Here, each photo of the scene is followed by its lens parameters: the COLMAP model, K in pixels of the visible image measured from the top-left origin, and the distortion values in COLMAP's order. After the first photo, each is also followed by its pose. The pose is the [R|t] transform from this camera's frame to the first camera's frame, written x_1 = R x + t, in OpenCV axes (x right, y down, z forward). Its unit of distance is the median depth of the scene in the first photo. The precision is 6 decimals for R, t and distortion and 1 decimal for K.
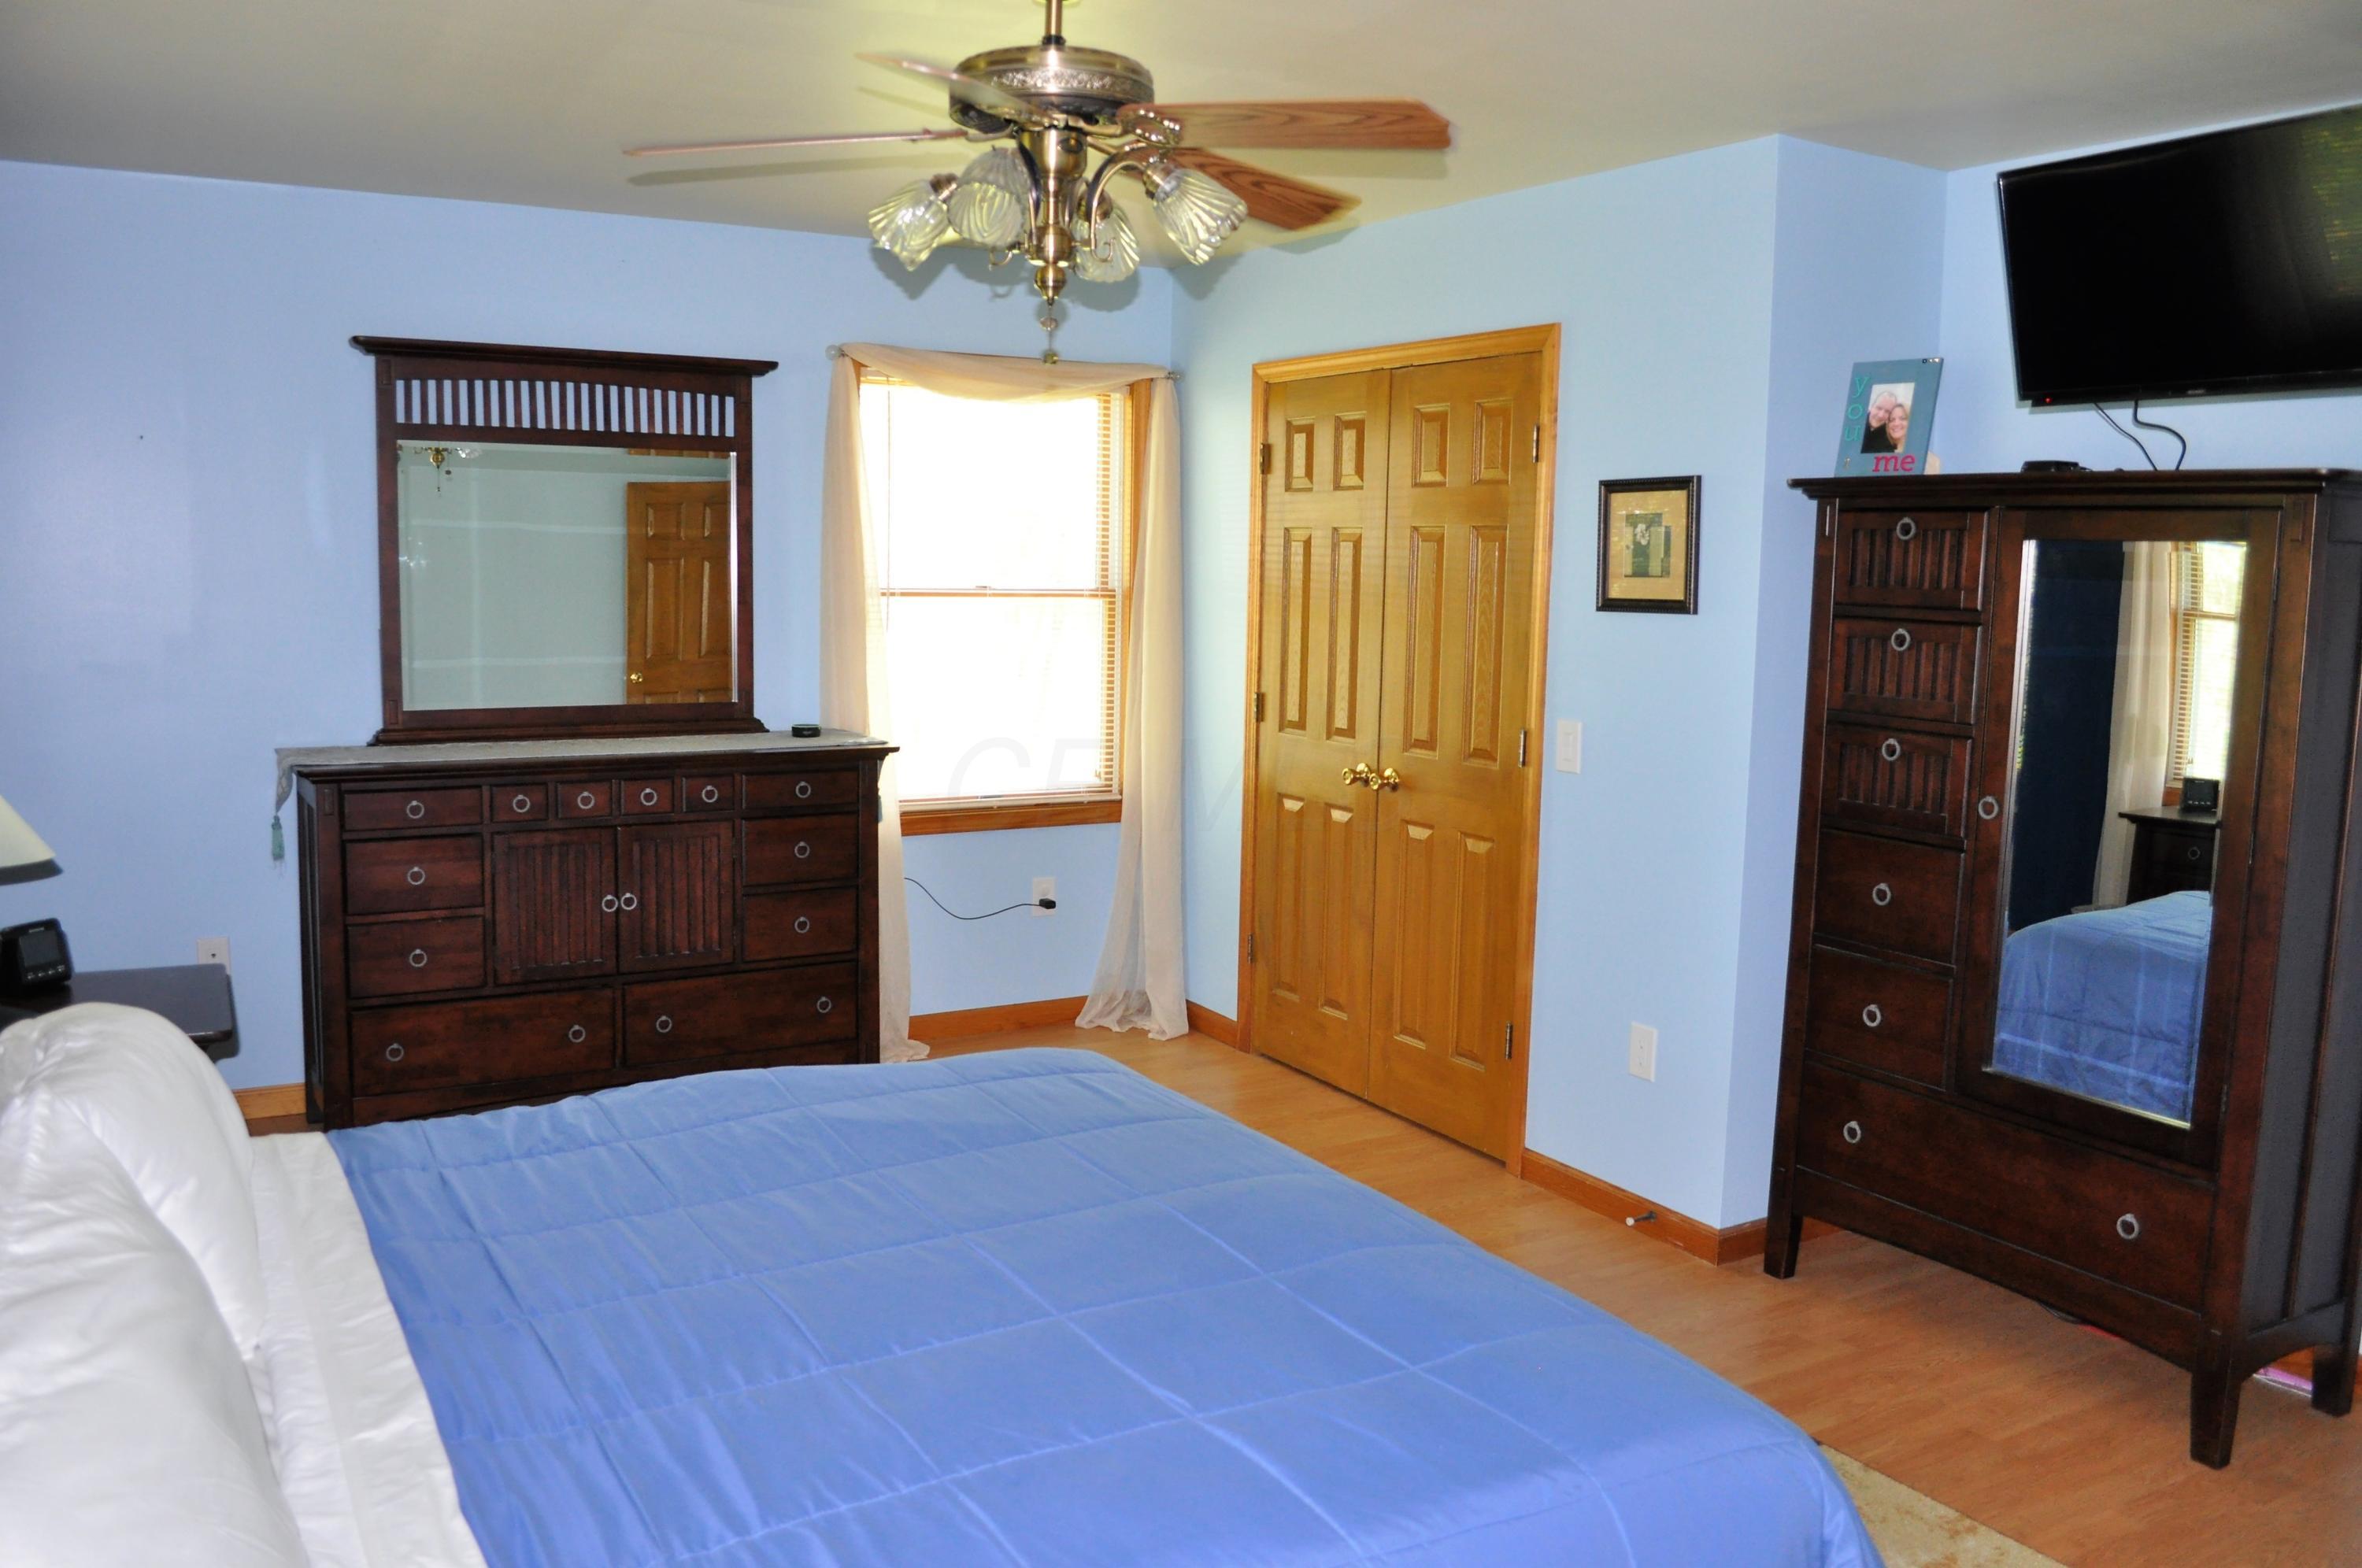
lens RADIAL K [[1861.2, 0, 1164.6], [0, 1861.2, 779.2], [0, 0, 1]] dist [-0.077250, -0.002017]
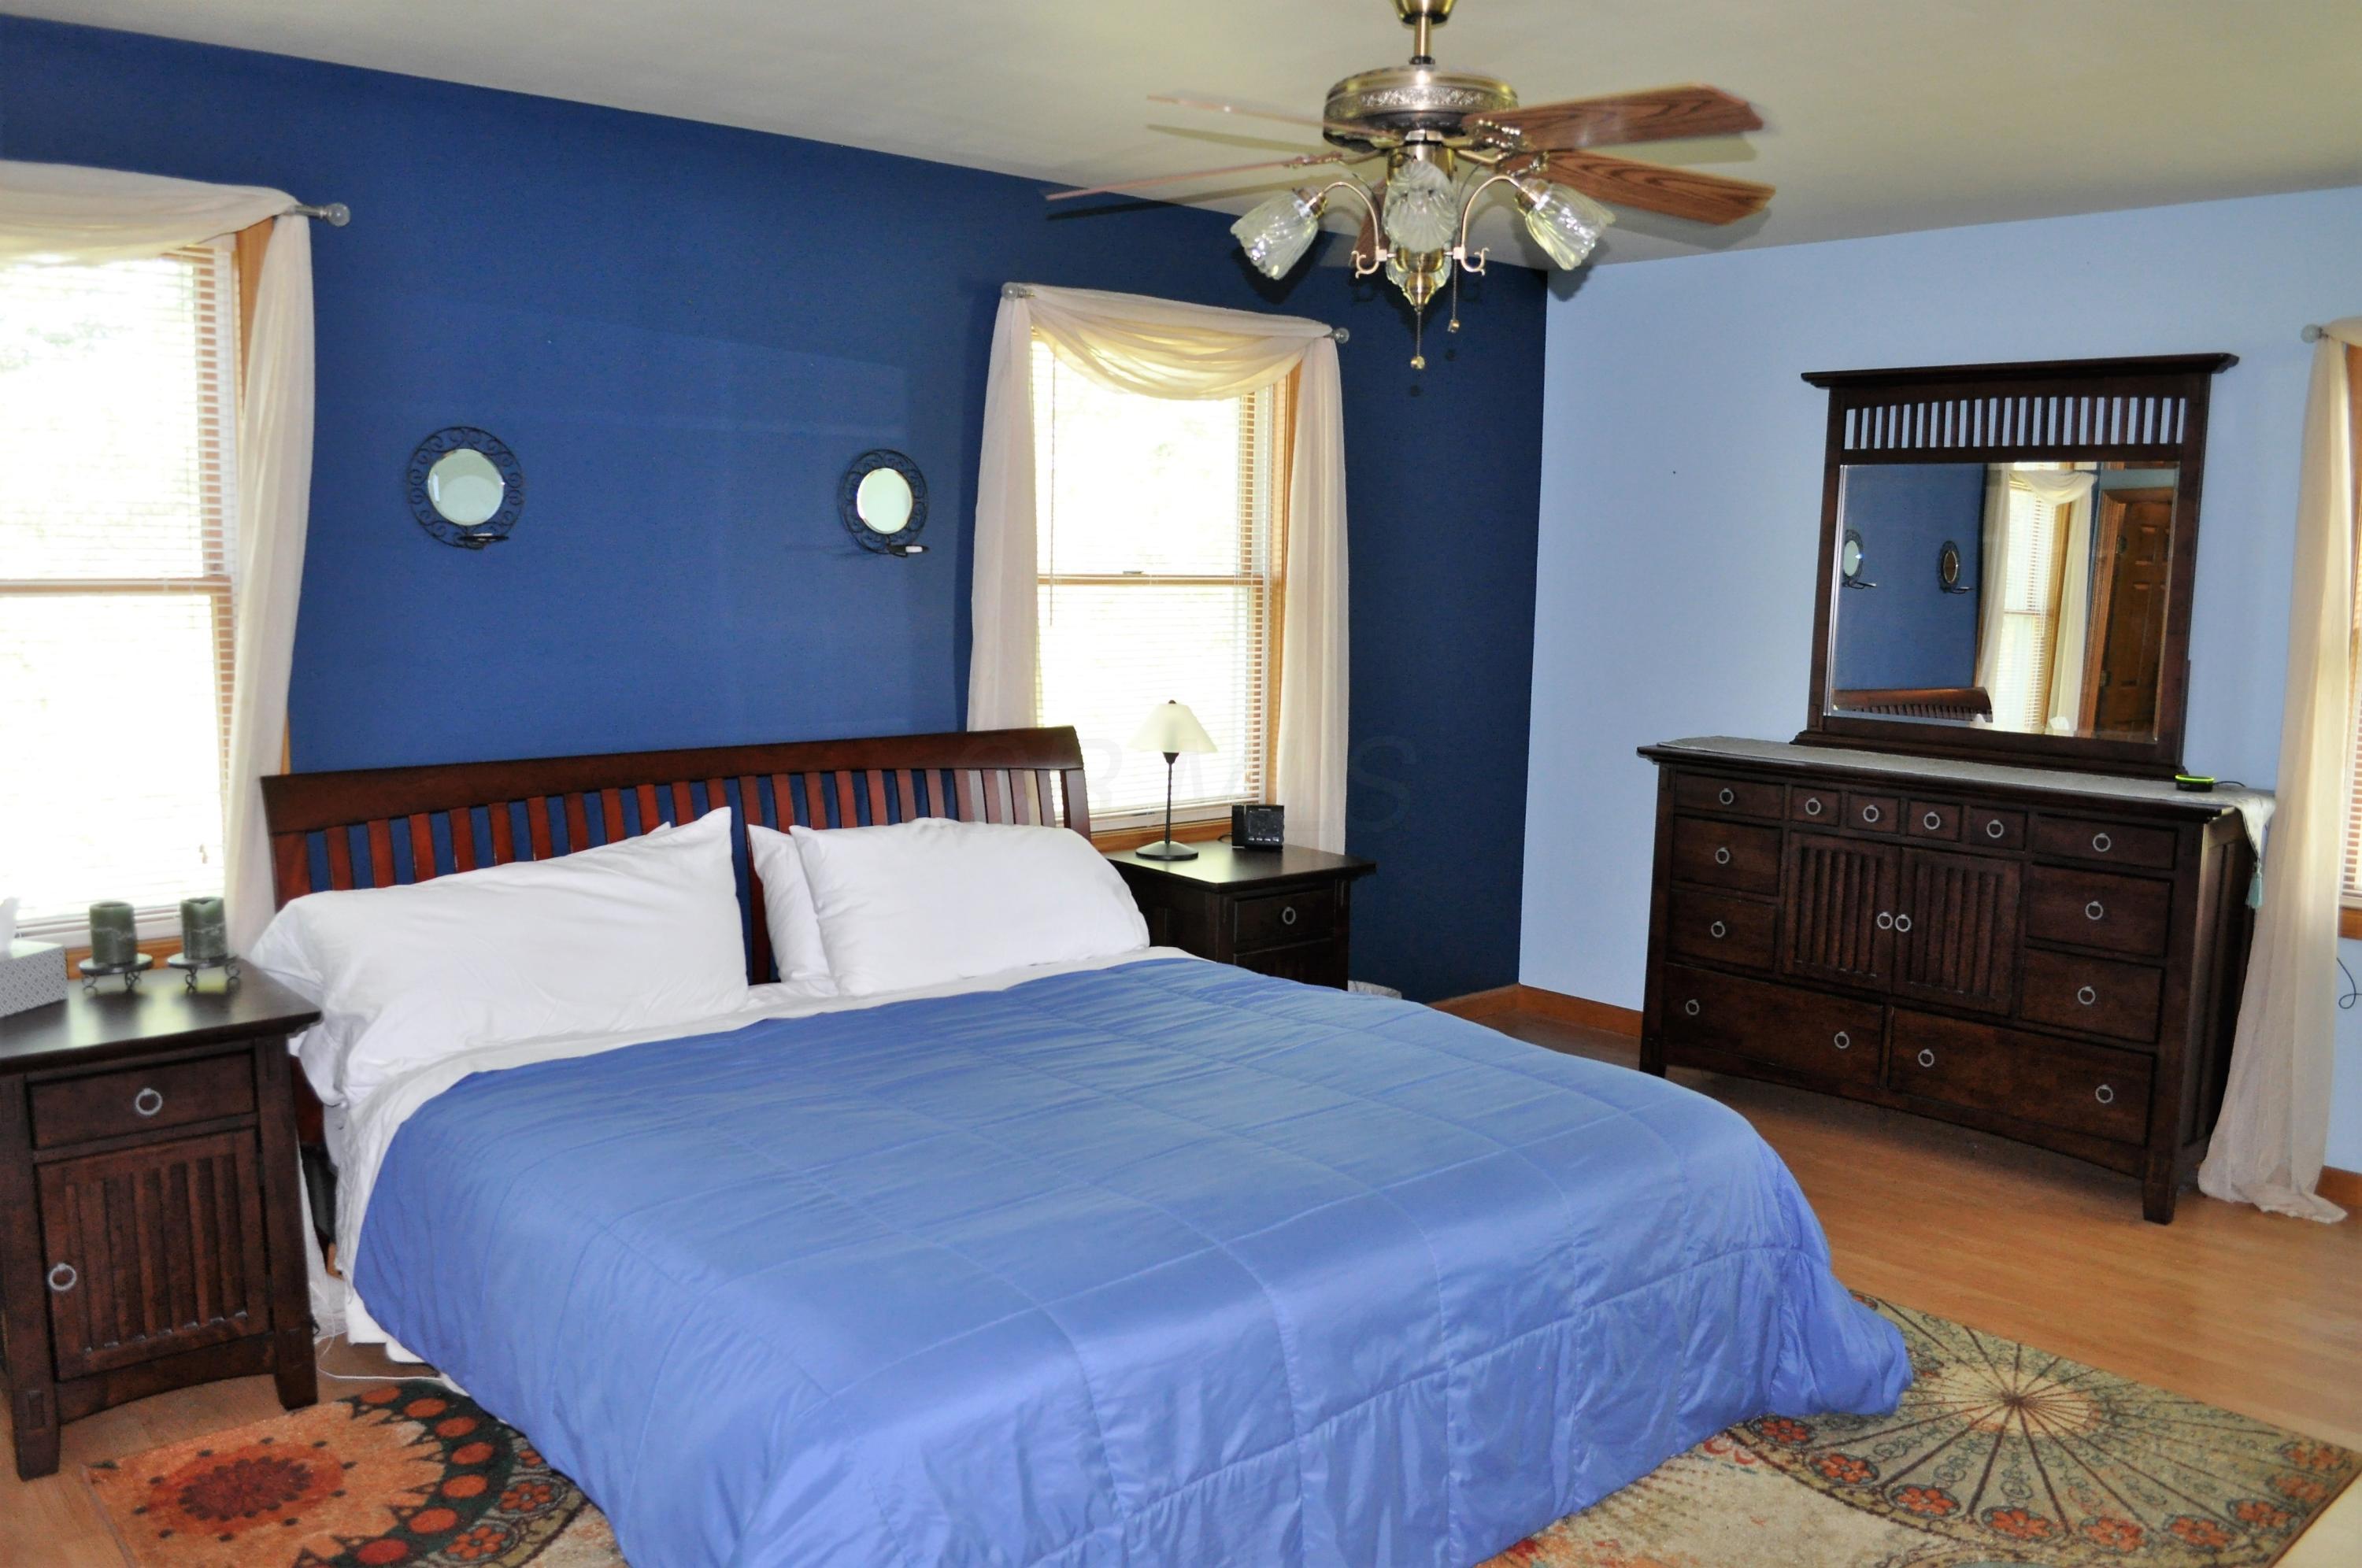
lens RADIAL K [[1861.2, 0, 1164.6], [0, 1861.2, 779.2], [0, 0, 1]] dist [-0.077250, -0.002017]
pose [[0.208038, 0.105163, -0.972451, 0.571311], [-0.130627, 0.988285, 0.078931, -0.035430], [0.969359, 0.110607, 0.219338, 0.395912]]
